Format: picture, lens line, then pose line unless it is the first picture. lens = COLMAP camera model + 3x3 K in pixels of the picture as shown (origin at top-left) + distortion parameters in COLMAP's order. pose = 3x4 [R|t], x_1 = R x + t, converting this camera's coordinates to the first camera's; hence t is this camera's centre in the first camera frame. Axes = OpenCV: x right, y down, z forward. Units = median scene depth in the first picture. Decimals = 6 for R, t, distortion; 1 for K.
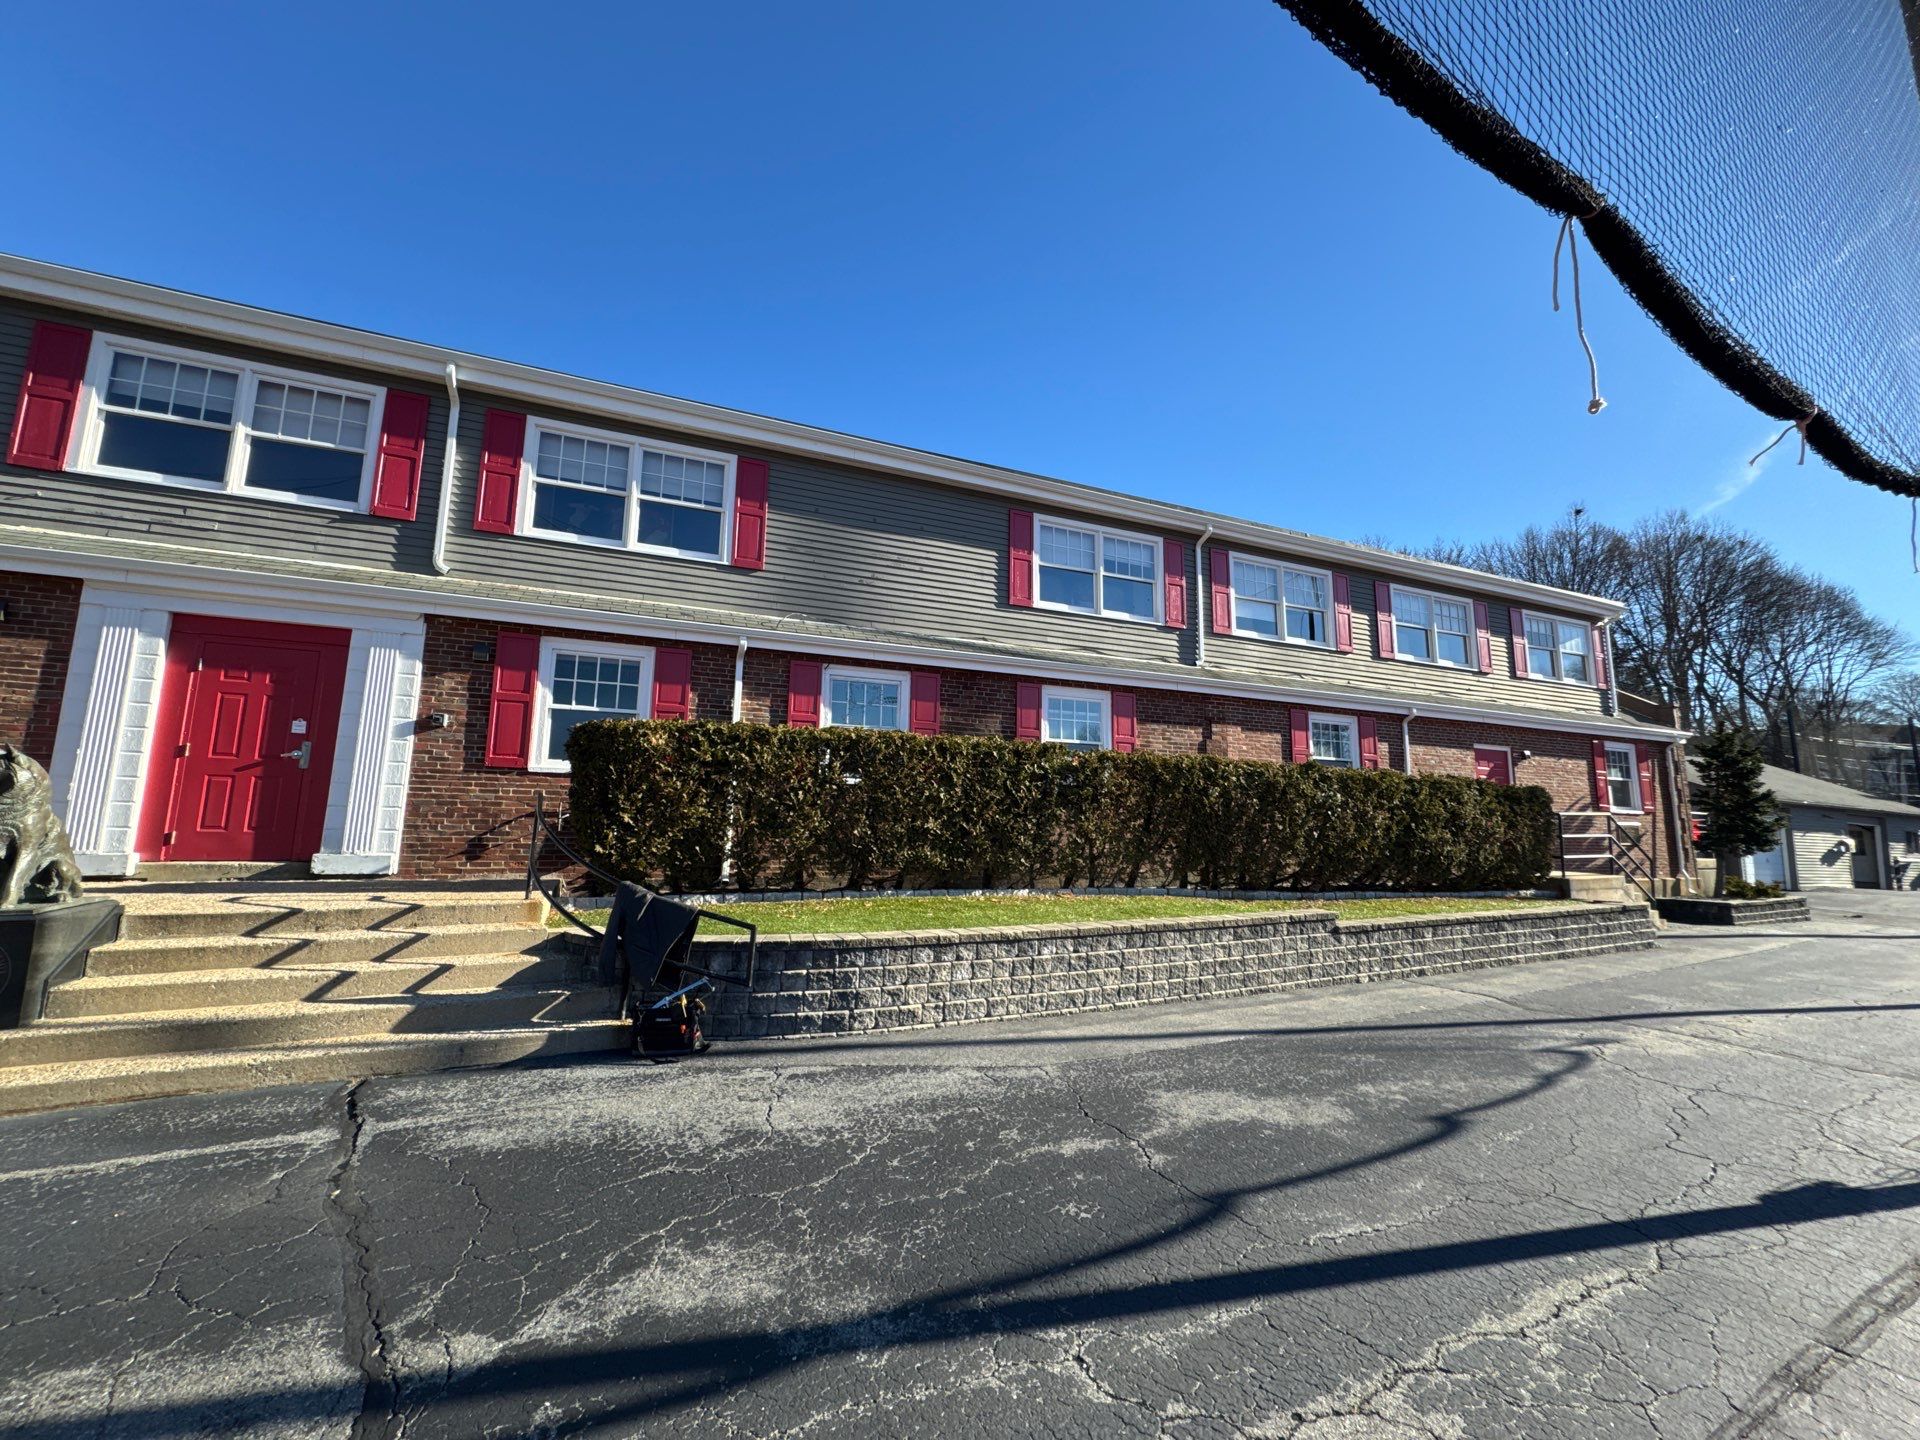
lens RADIAL K [[792.3, 0, 963.1], [0, 792.3, 706.2], [0, 0, 1]] dist [-0.001248, 0.000384]
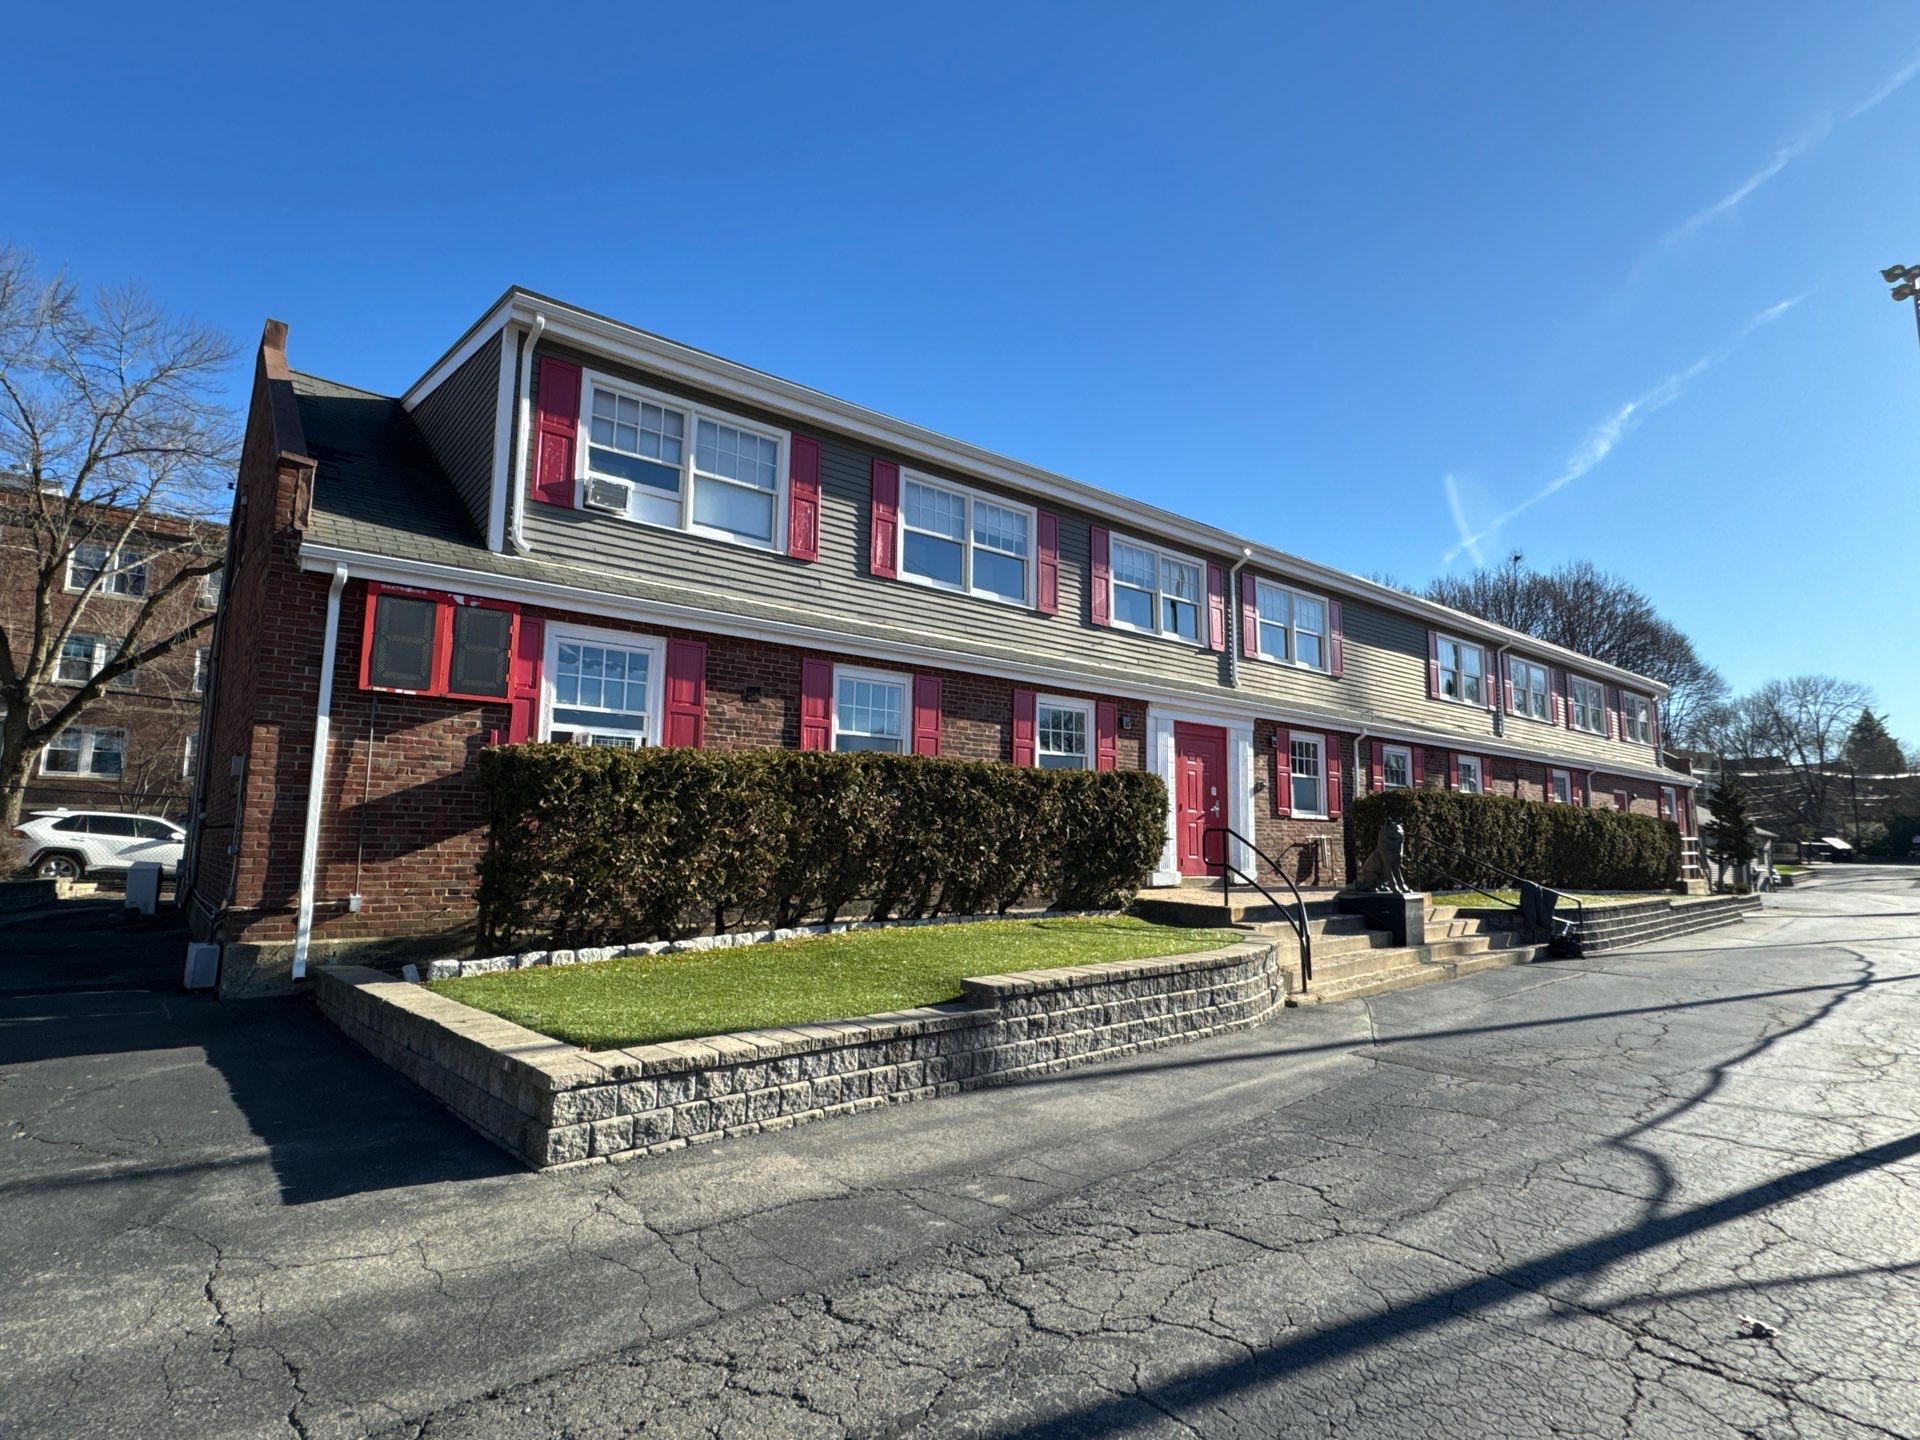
lens RADIAL K [[1044.3, 0, 955.8], [0, 1044.3, 700.0], [0, 0, 1]] dist [0.001405, 0.000002]
pose [[0.954022, 0.036149, 0.297549, -0.442723], [-0.041852, 0.999042, 0.012815, -0.036916], [-0.296800, -0.024679, 0.954621, -0.186183]]
